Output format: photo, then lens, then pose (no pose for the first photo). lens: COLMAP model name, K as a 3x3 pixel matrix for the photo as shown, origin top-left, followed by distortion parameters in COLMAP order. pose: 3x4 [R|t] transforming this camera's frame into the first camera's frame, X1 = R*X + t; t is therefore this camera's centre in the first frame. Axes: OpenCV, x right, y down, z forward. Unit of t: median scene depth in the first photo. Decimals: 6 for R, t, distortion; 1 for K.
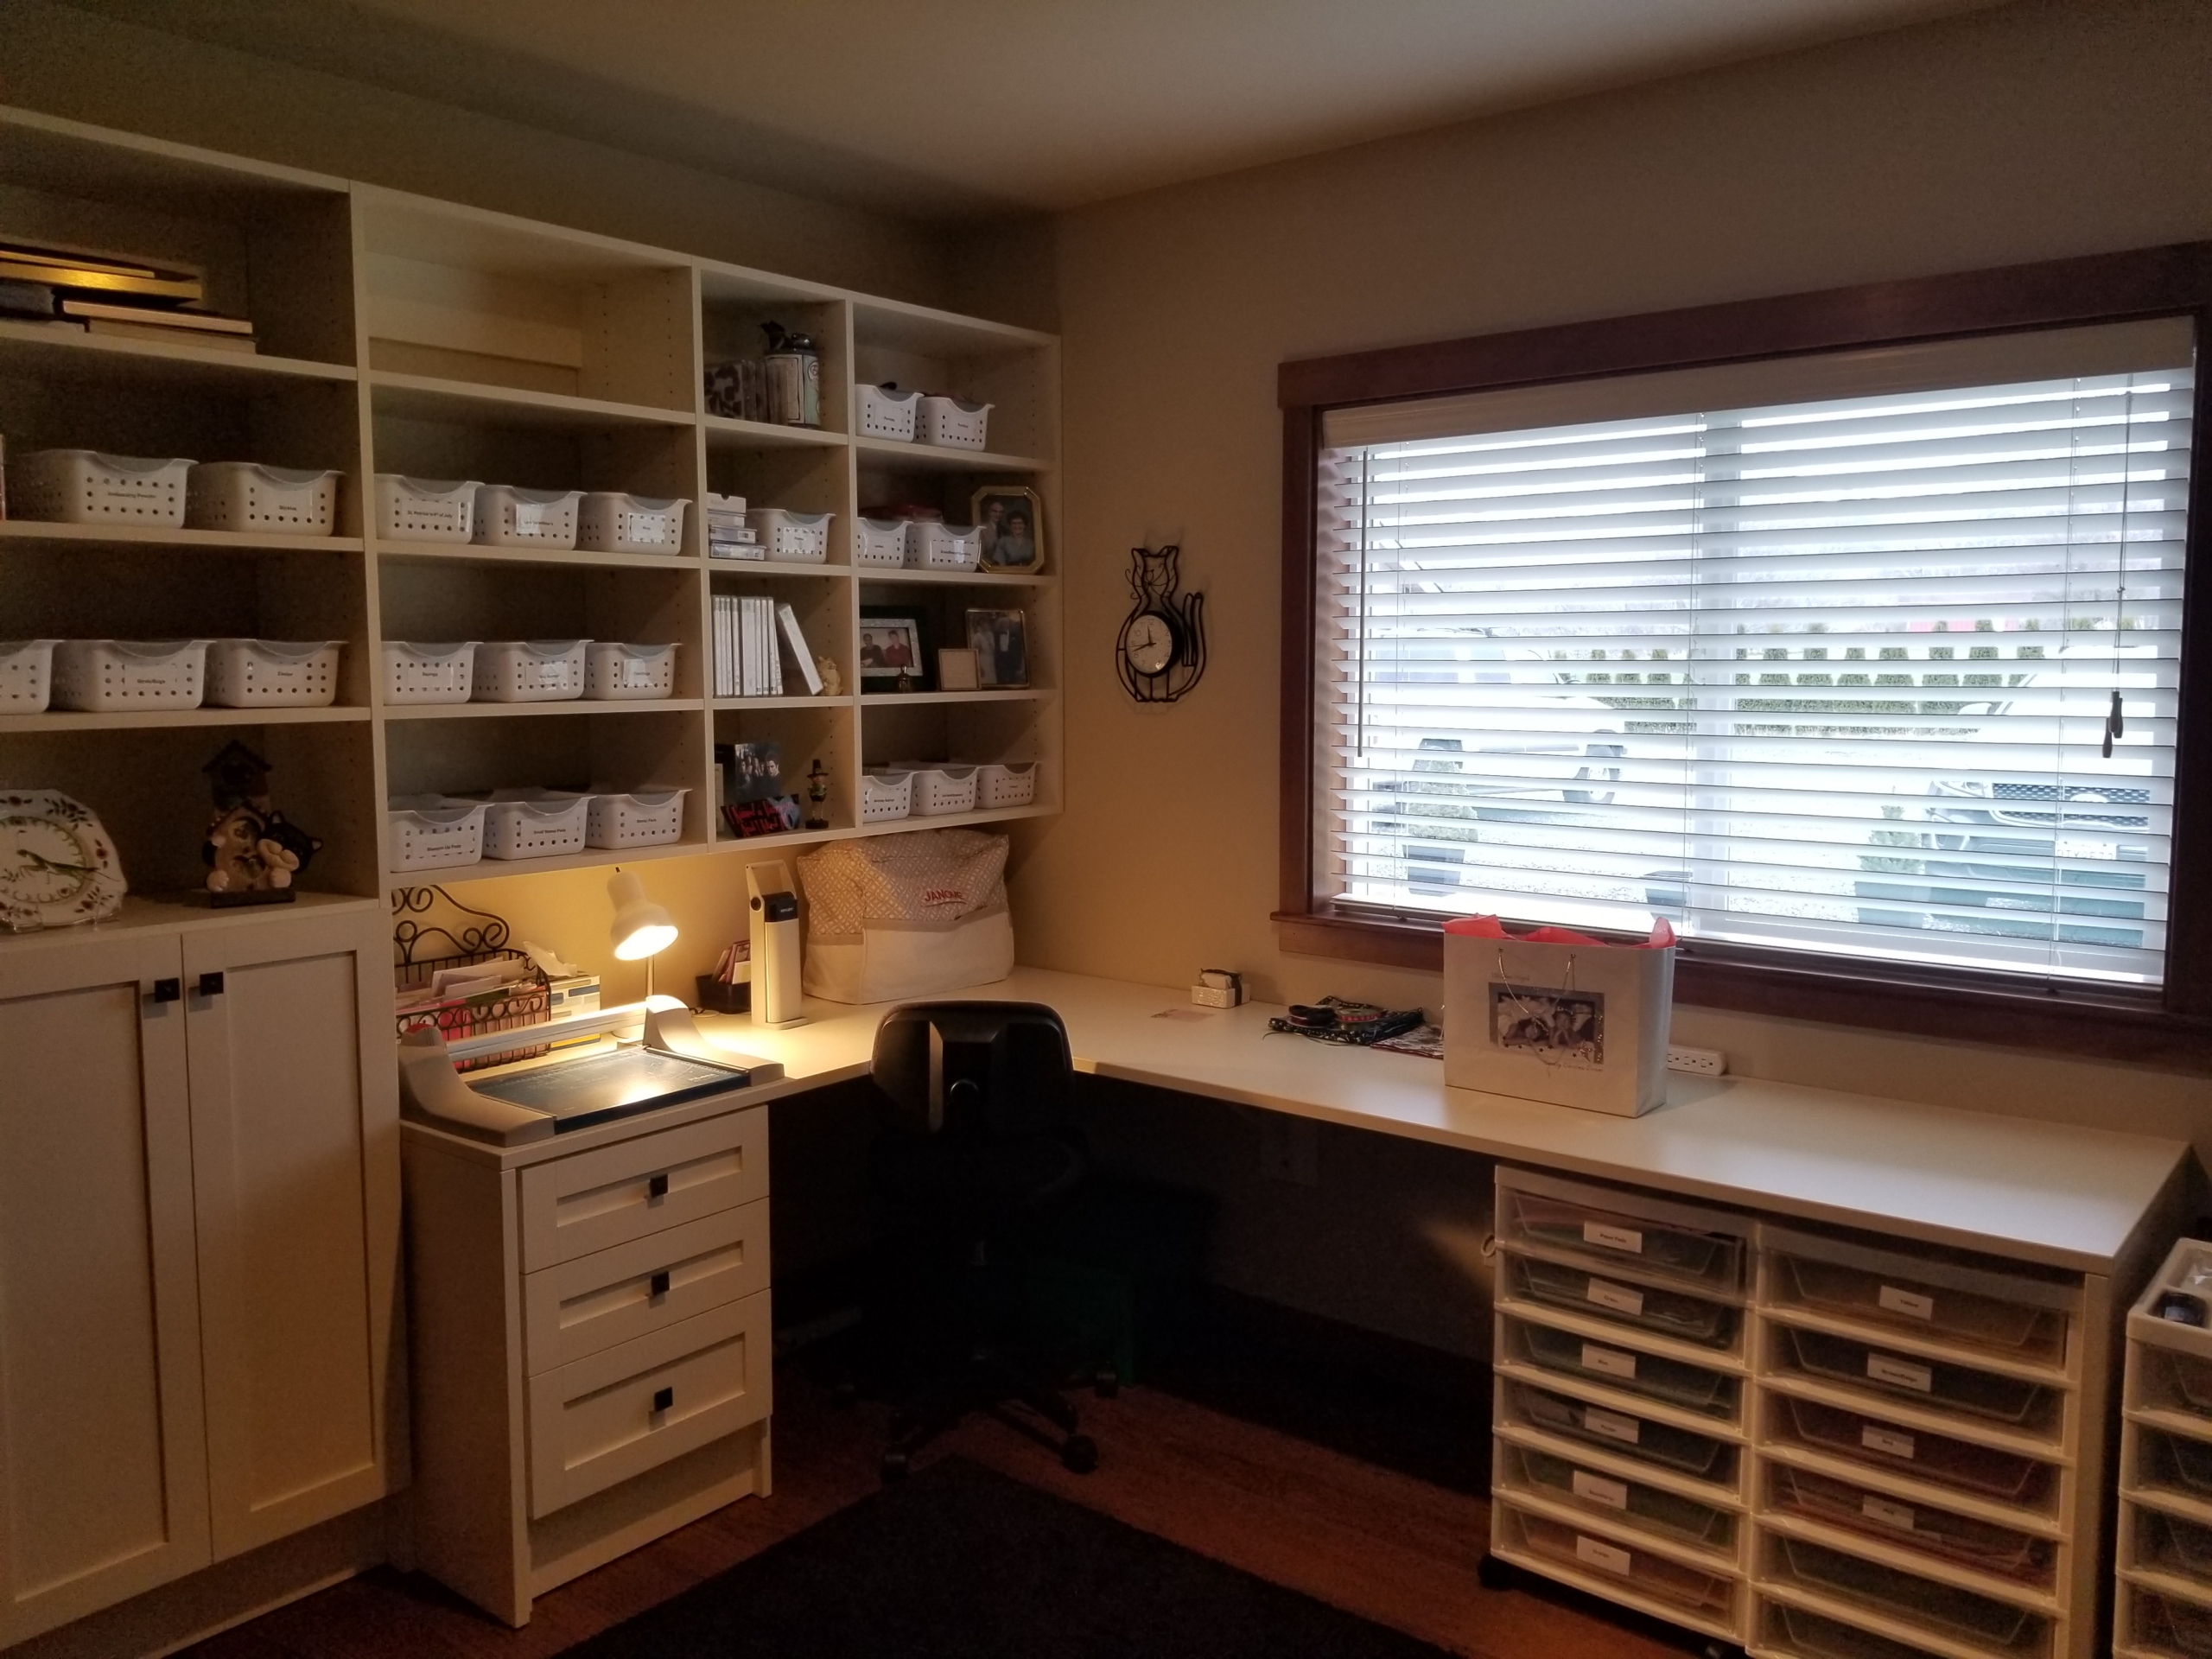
lens RADIAL K [[1723.1, 0, 1080.2], [0, 1723.1, 800.2], [0, 0, 1]] dist [0.082509, -0.133608]
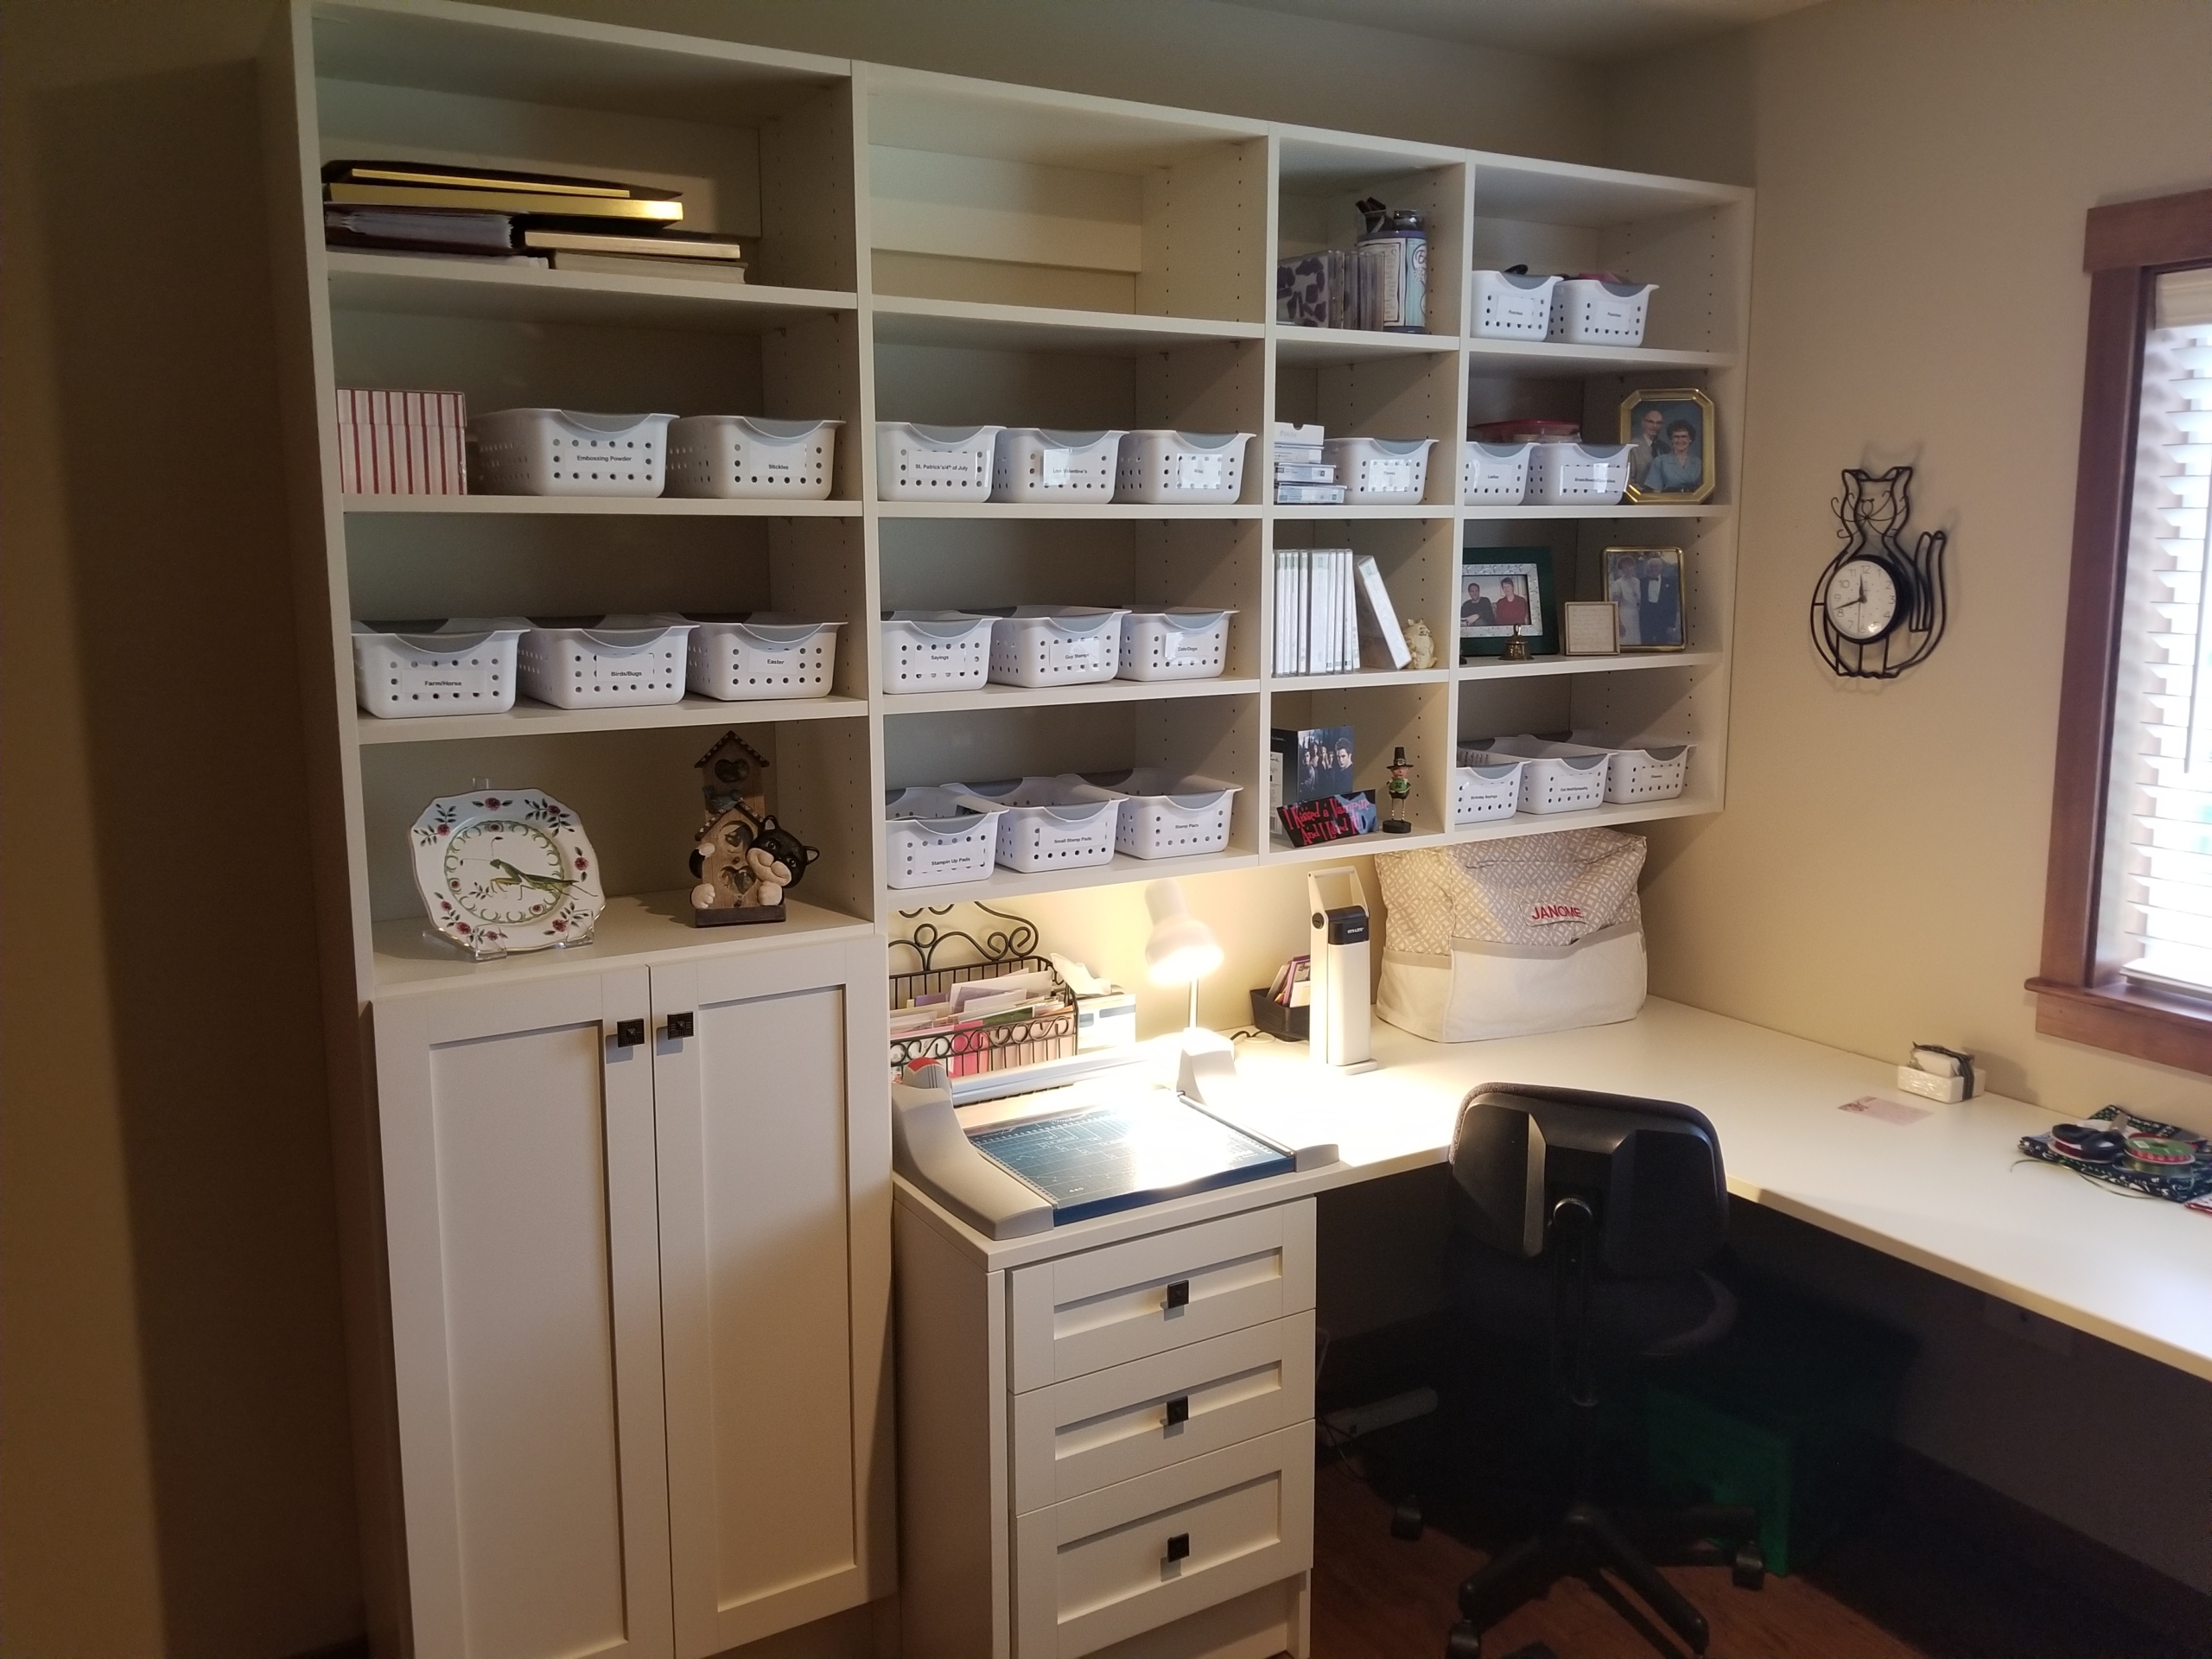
lens RADIAL K [[1723.1, 0, 1087.9], [0, 1723.1, 781.1], [0, 0, 1]] dist [0.082509, -0.133608]
pose [[0.939026, 0.048943, -0.340345, -0.017052], [-0.028879, 0.997547, 0.063772, -0.065464], [0.342631, -0.050055, 0.938136, 0.227615]]
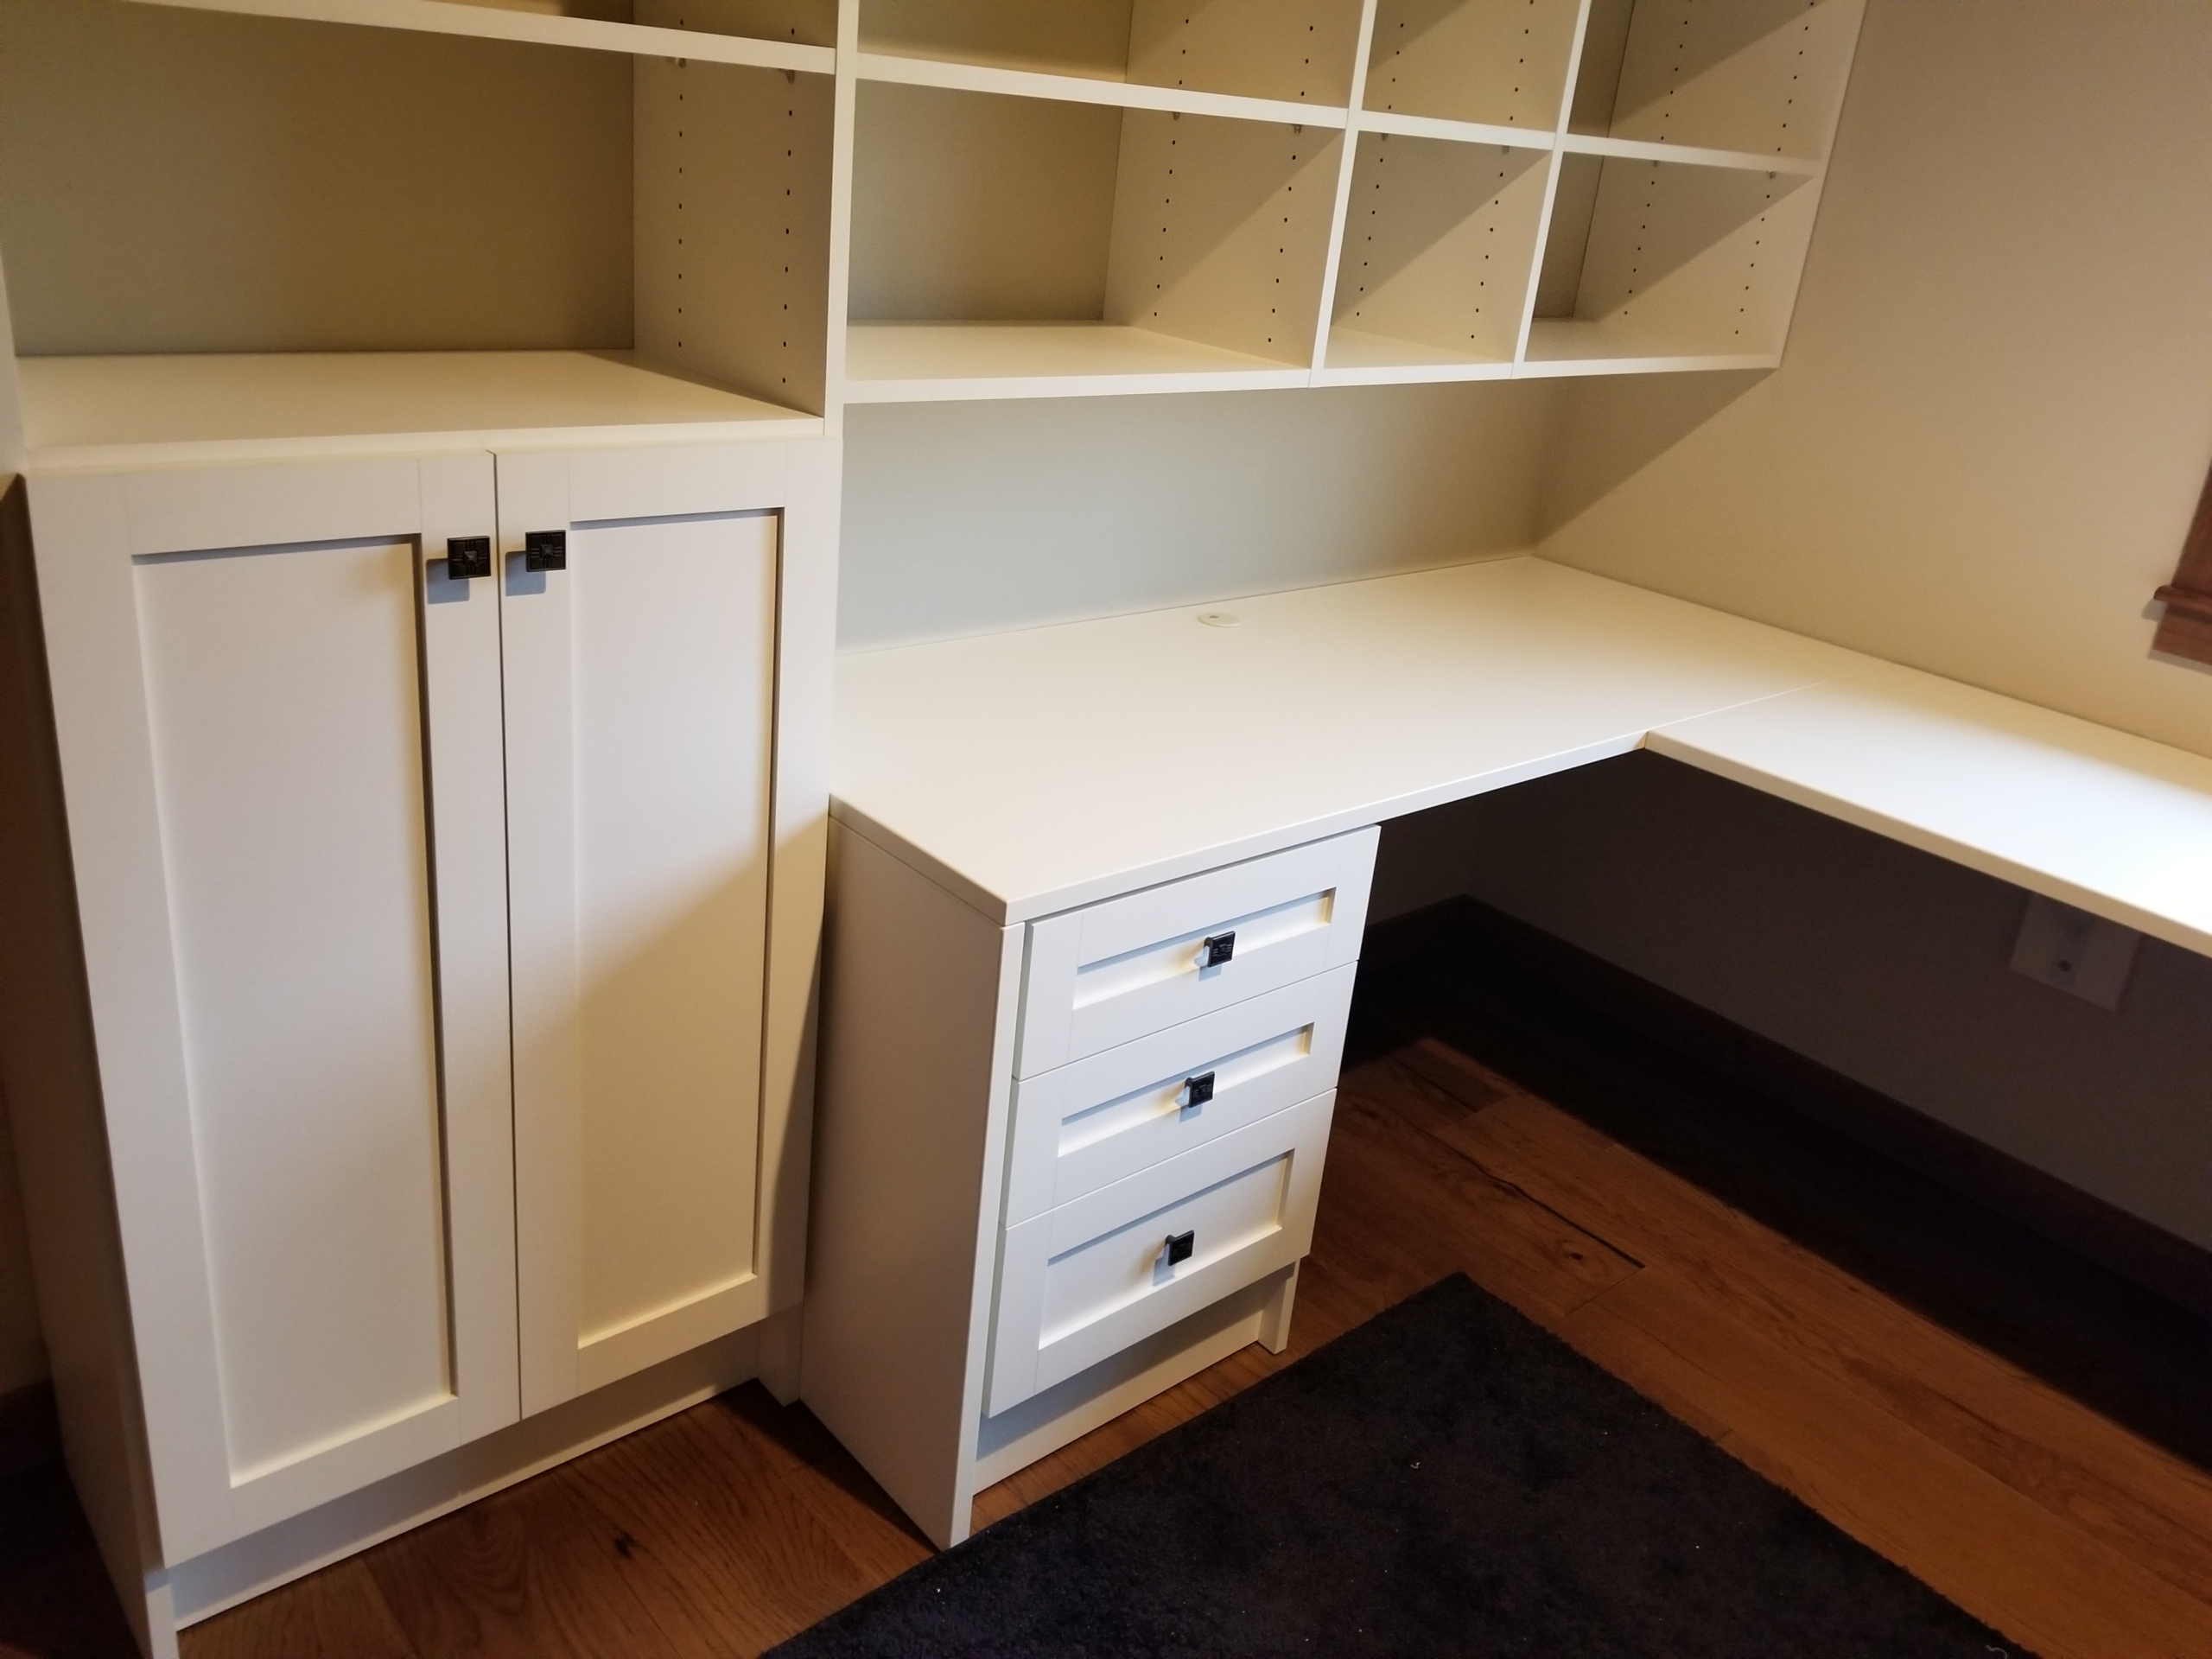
lens RADIAL K [[1723.1, 0, 1084.9], [0, 1723.1, 785.8], [0, 0, 1]] dist [0.082509, -0.133608]
pose [[0.979936, 0.155464, -0.124722, -0.214779], [-0.114423, 0.951186, 0.286624, -0.000624], [0.163194, -0.266602, 0.949890, 0.416128]]
